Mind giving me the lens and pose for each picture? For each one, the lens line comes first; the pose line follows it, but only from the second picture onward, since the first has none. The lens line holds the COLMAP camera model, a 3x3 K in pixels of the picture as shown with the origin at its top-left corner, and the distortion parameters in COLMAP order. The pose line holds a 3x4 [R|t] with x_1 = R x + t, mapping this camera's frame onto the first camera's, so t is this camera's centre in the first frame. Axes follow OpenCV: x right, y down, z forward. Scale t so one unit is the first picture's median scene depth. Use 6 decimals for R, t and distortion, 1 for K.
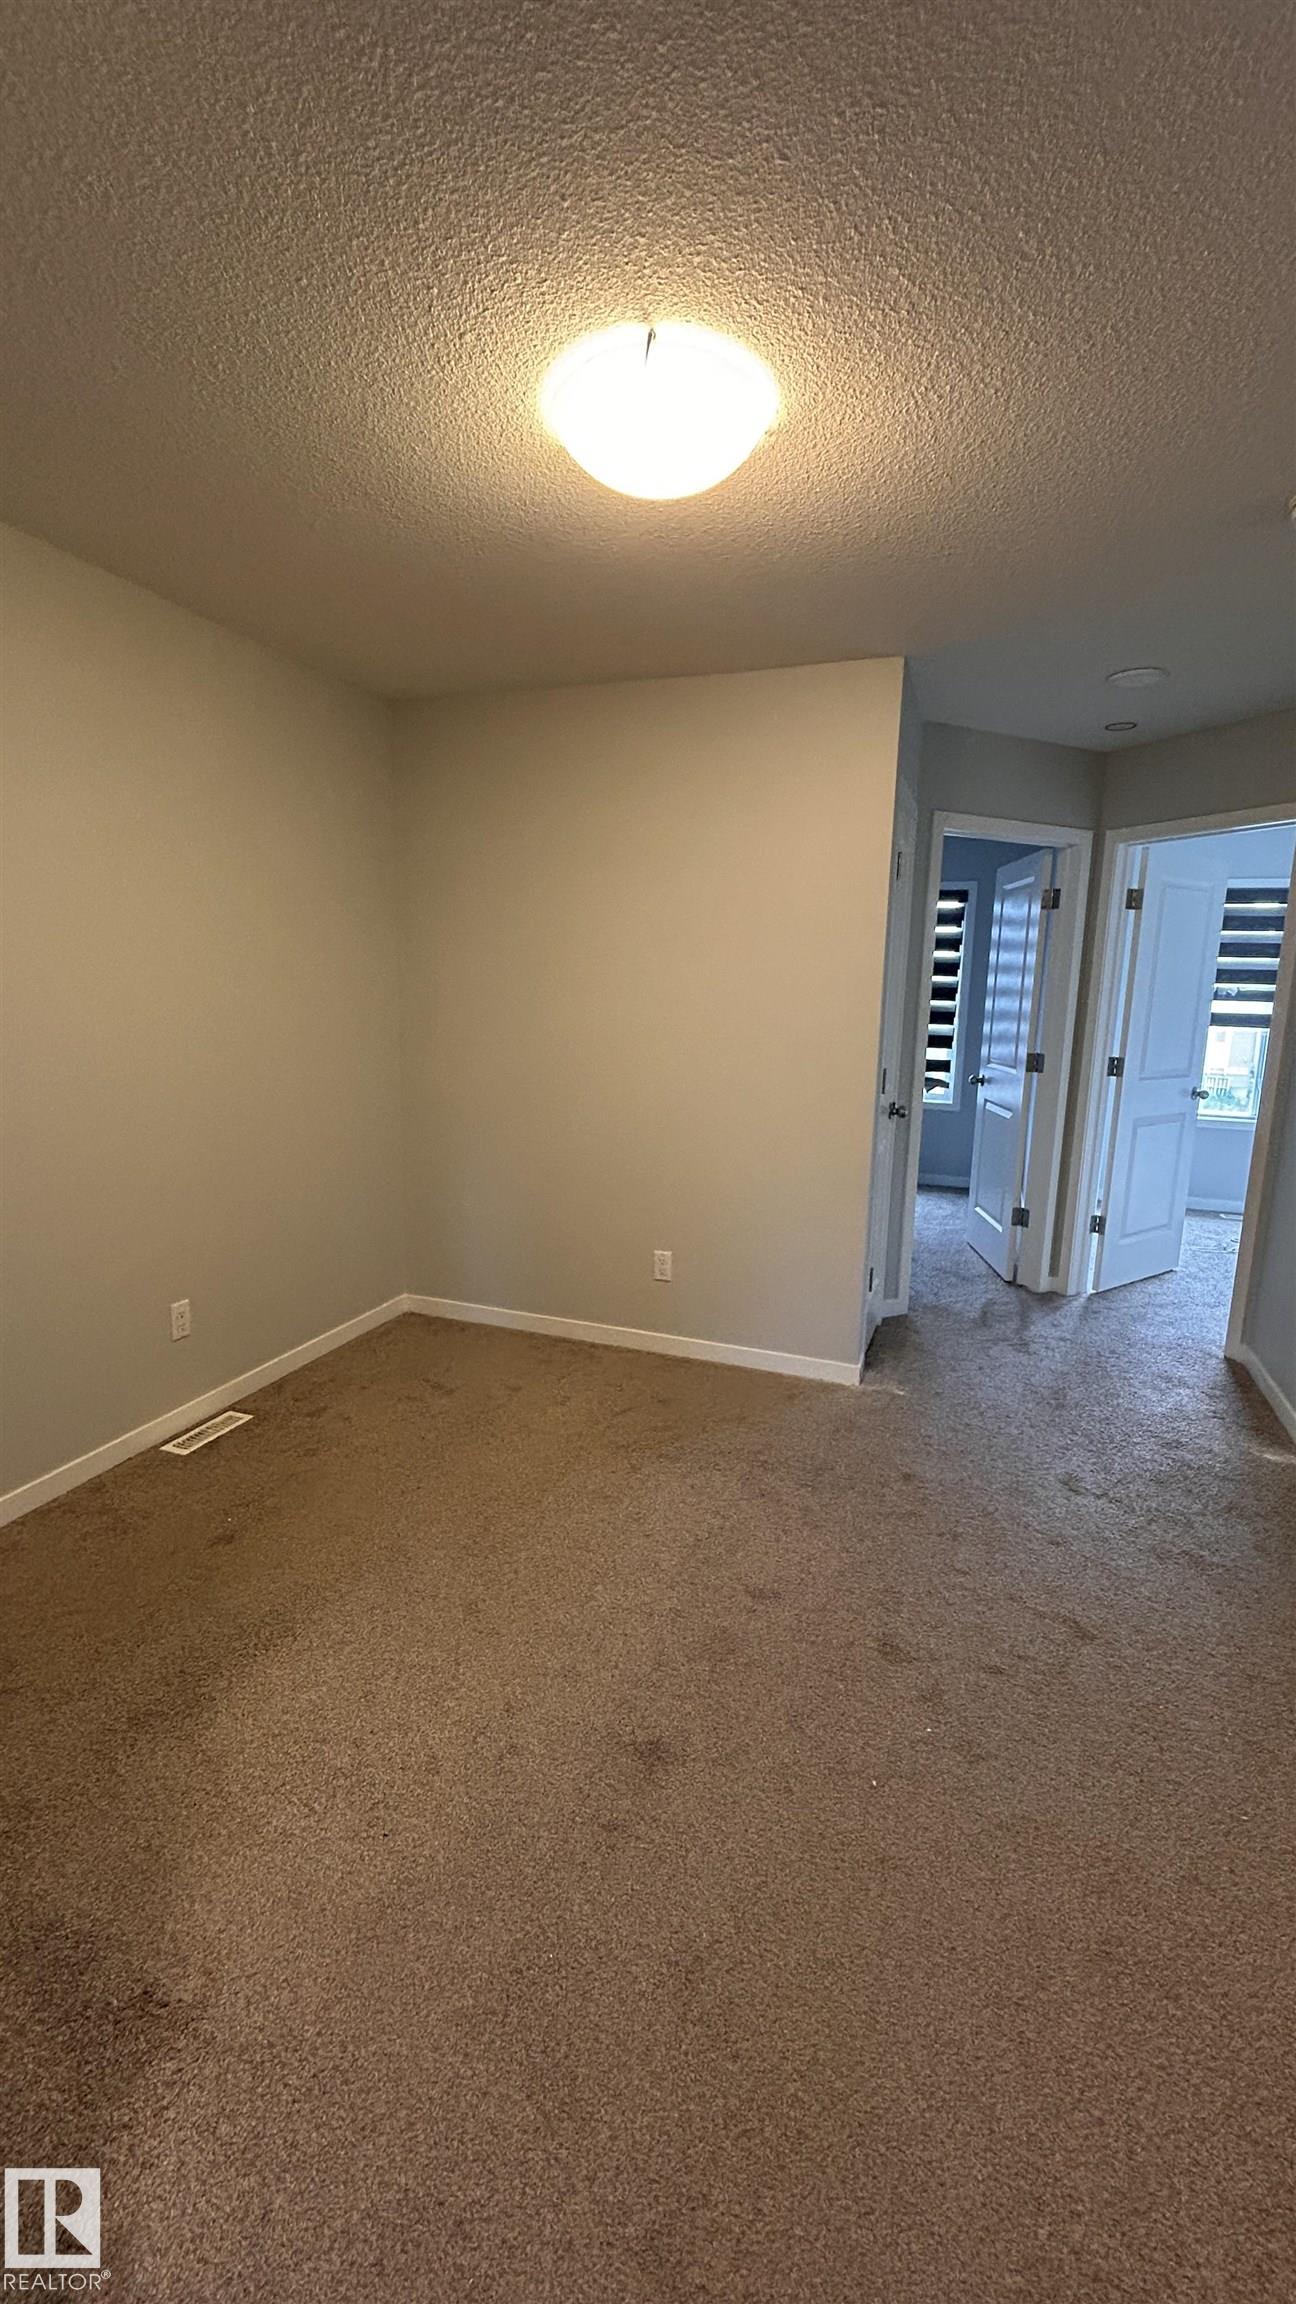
lens RADIAL K [[926.3, 0, 663.3], [0, 926.3, 1151.0], [0, 0, 1]] dist [0.000232, -0.000183]
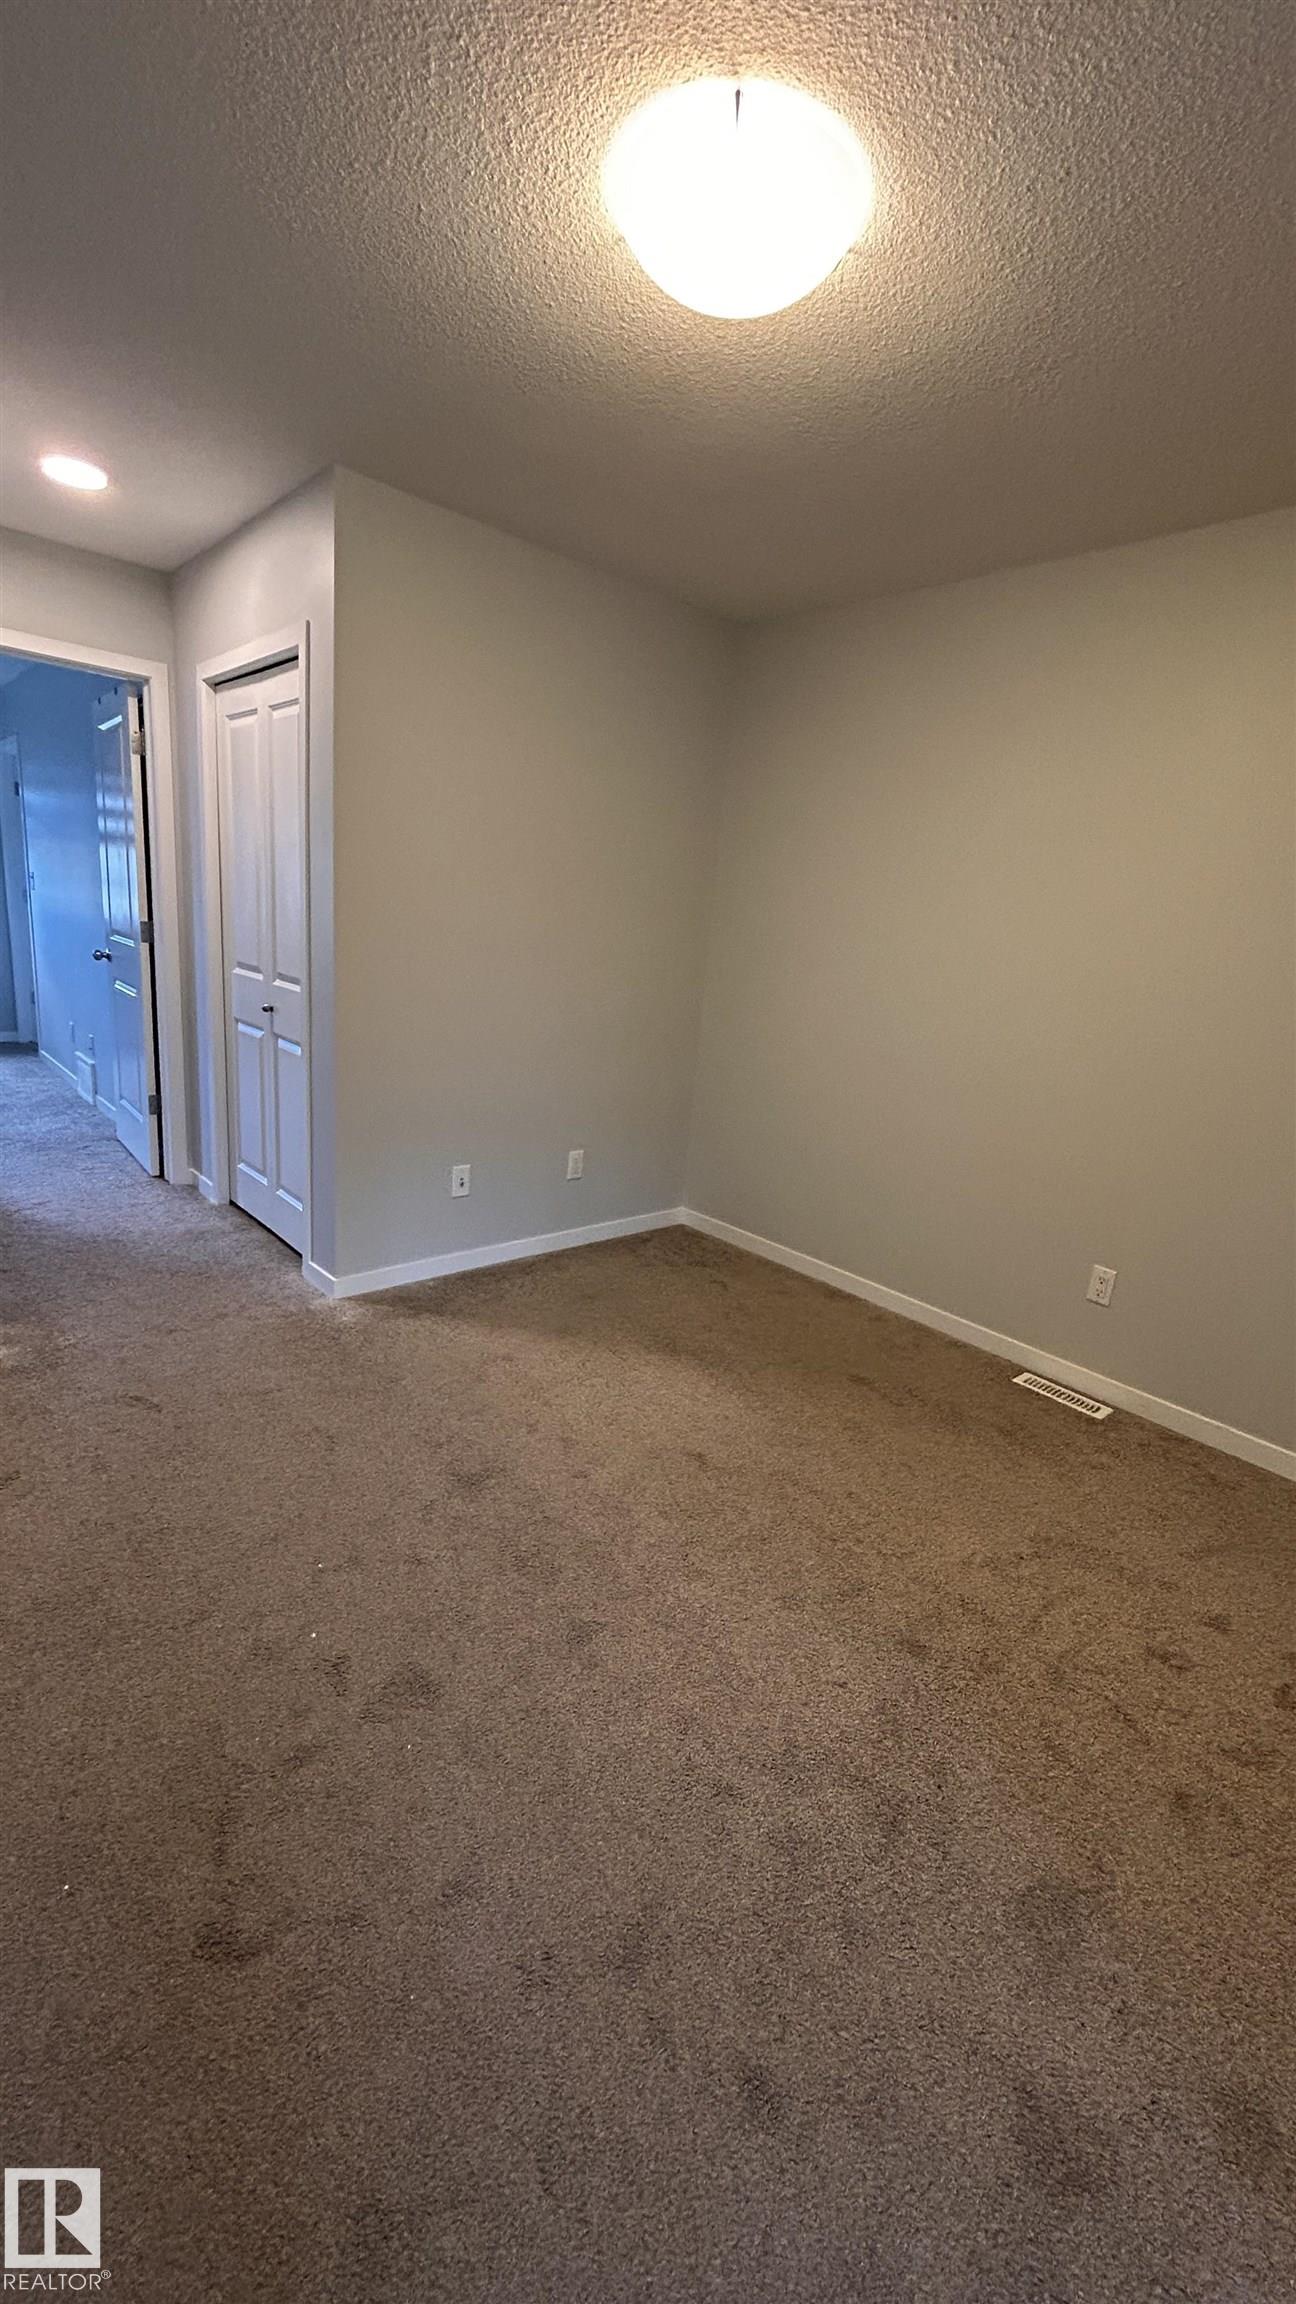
lens RADIAL K [[926.3, 0, 663.3], [0, 926.3, 1151.0], [0, 0, 1]] dist [0.000232, -0.000183]
pose [[-0.452293, 0.149314, -0.879281, 0.605253], [-0.261891, 0.920188, 0.290975, -0.129943], [0.852551, 0.361882, -0.377091, 1.026045]]
